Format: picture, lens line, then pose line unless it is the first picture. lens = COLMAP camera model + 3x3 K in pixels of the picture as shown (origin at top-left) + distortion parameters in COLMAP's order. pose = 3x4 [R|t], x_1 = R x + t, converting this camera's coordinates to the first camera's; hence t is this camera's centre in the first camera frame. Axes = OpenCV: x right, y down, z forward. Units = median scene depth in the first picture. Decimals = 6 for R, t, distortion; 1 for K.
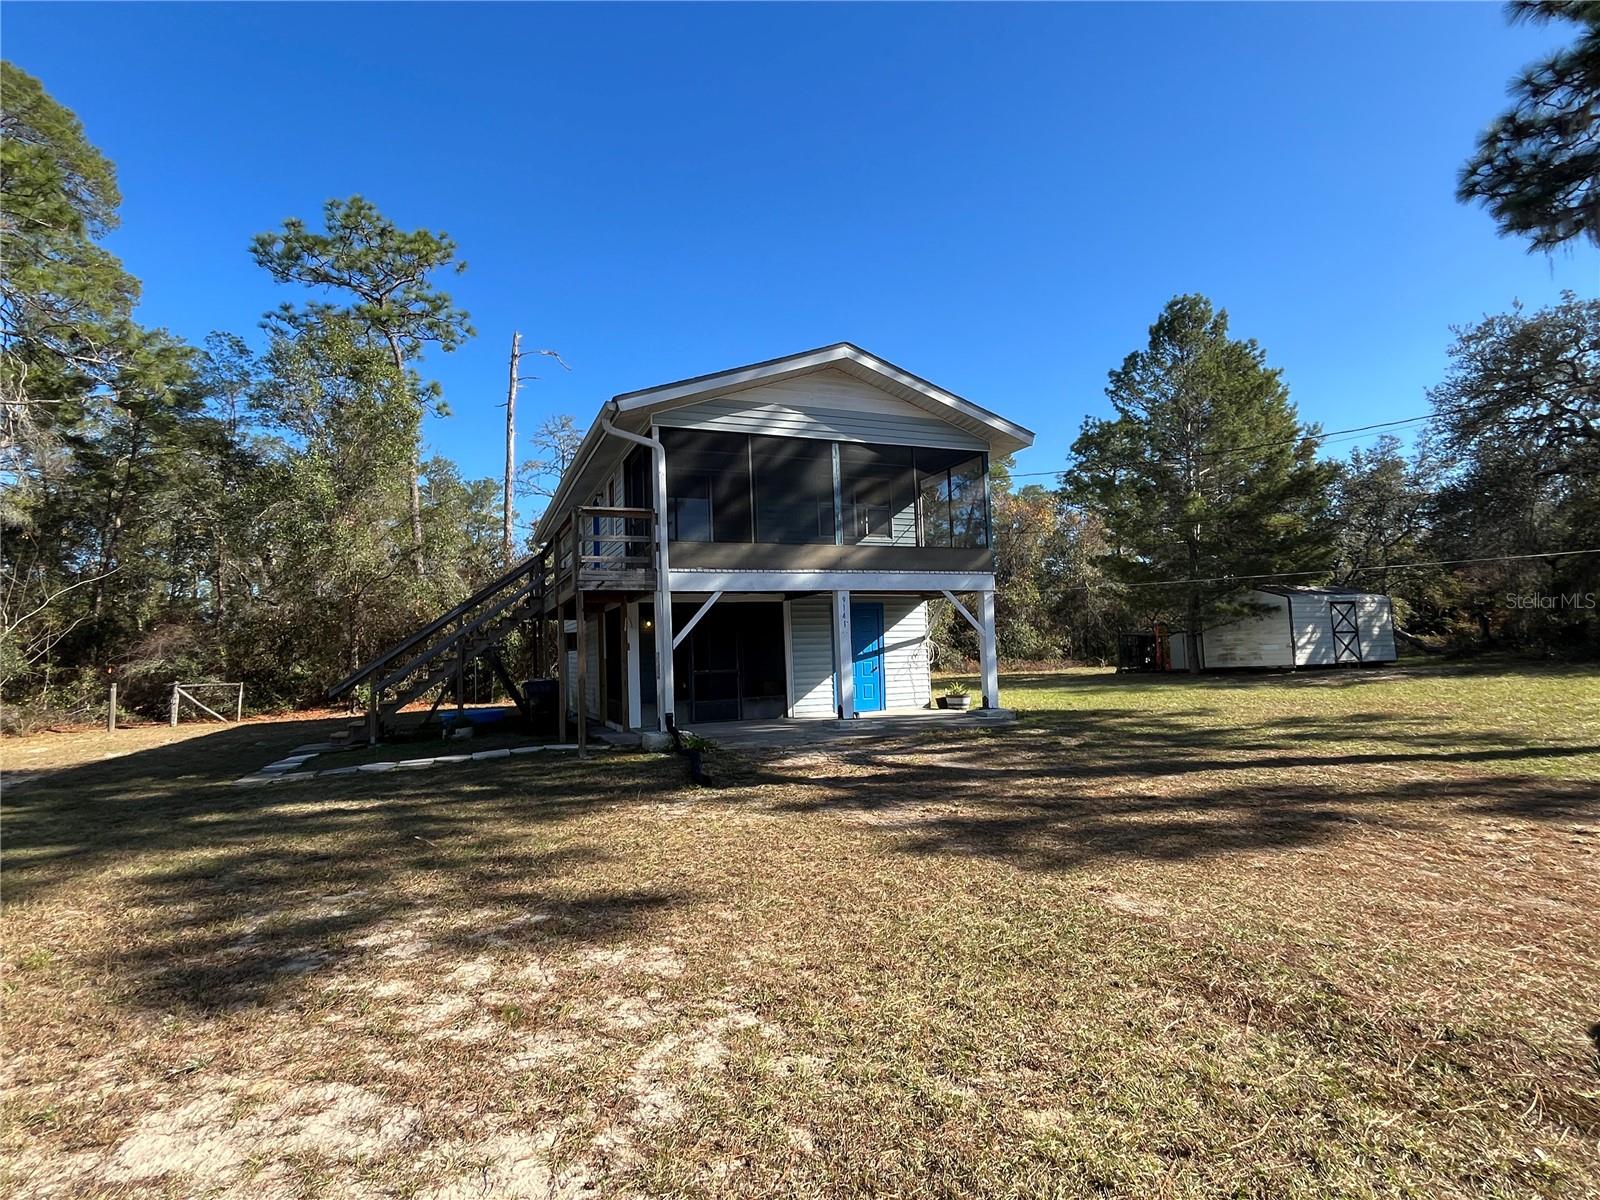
lens RADIAL K [[802.1, 0, 800.0], [0, 802.1, 596.3], [0, 0, 1]] dist [0.000173, 0.000341]
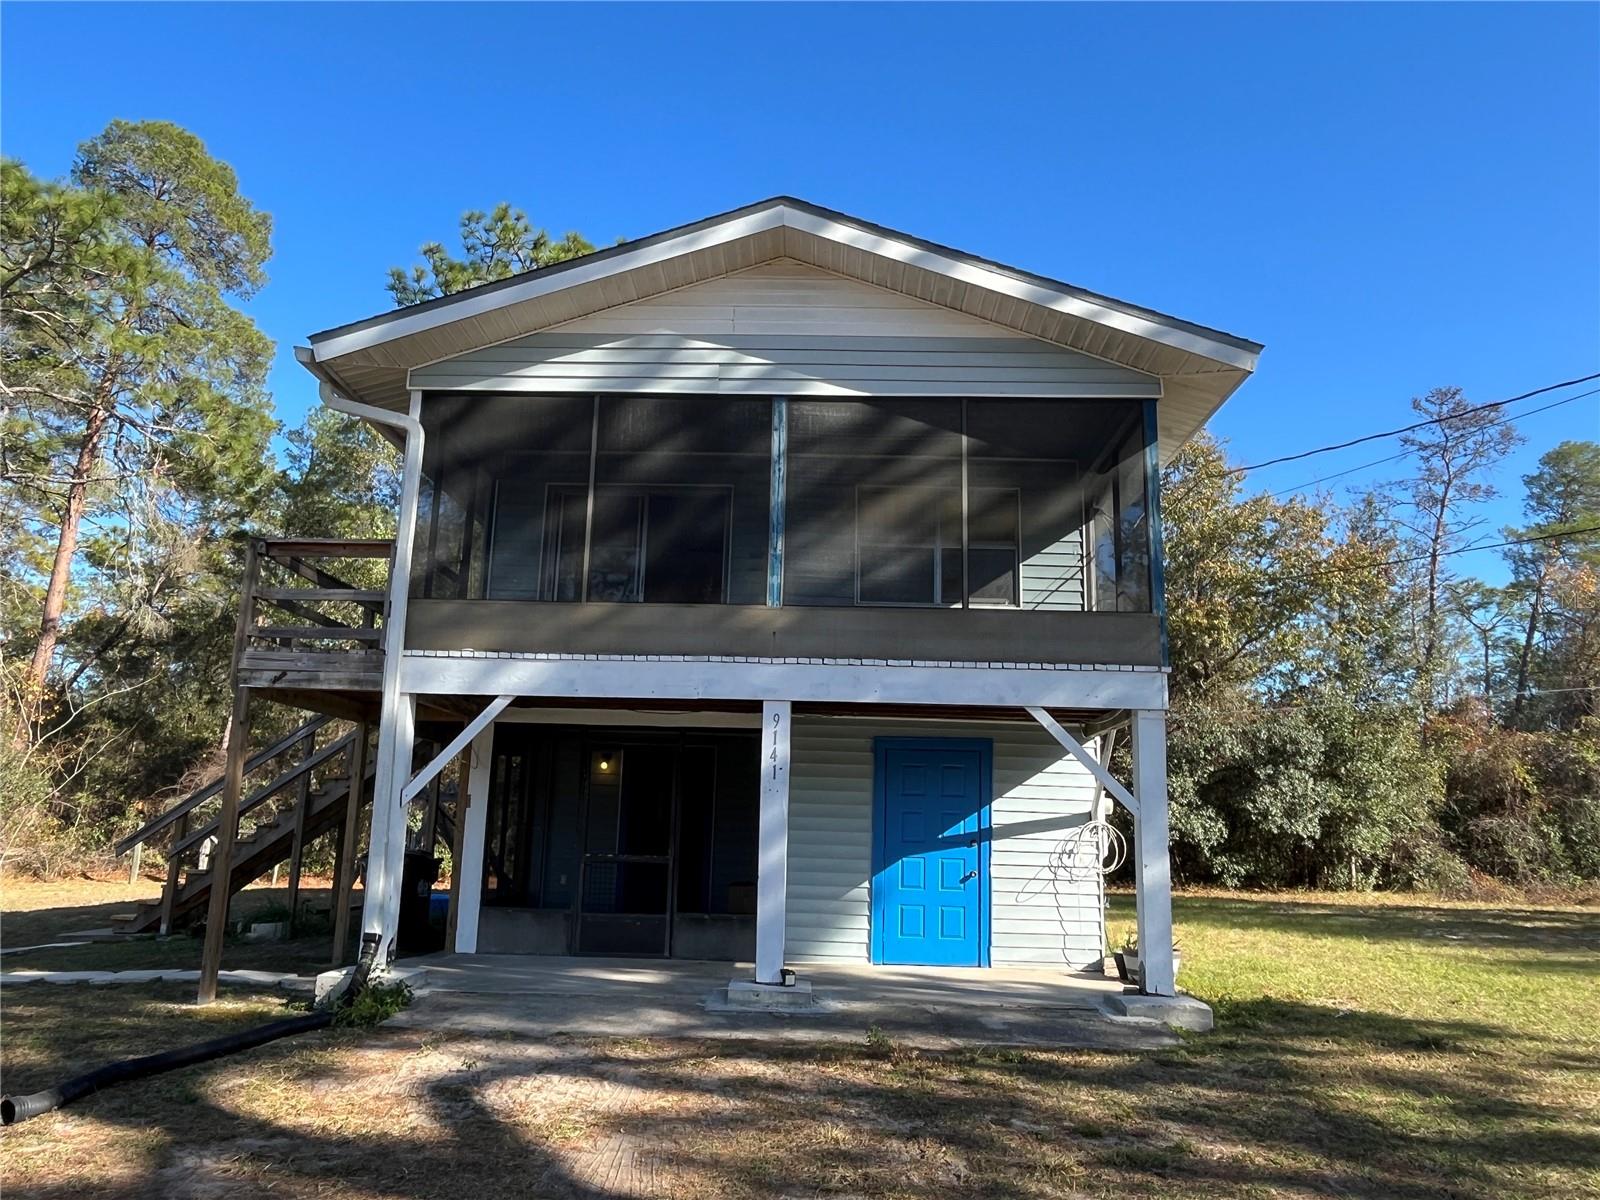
lens RADIAL K [[1130.4, 0, 799.3], [0, 1130.4, 603.6], [0, 0, 1]] dist [-0.005294, -0.002163]
pose [[0.906111, -0.025139, -0.422293, 0.309214], [-0.027723, 0.992558, -0.118573, 0.012928], [0.422131, 0.119148, 0.898671, 0.355928]]
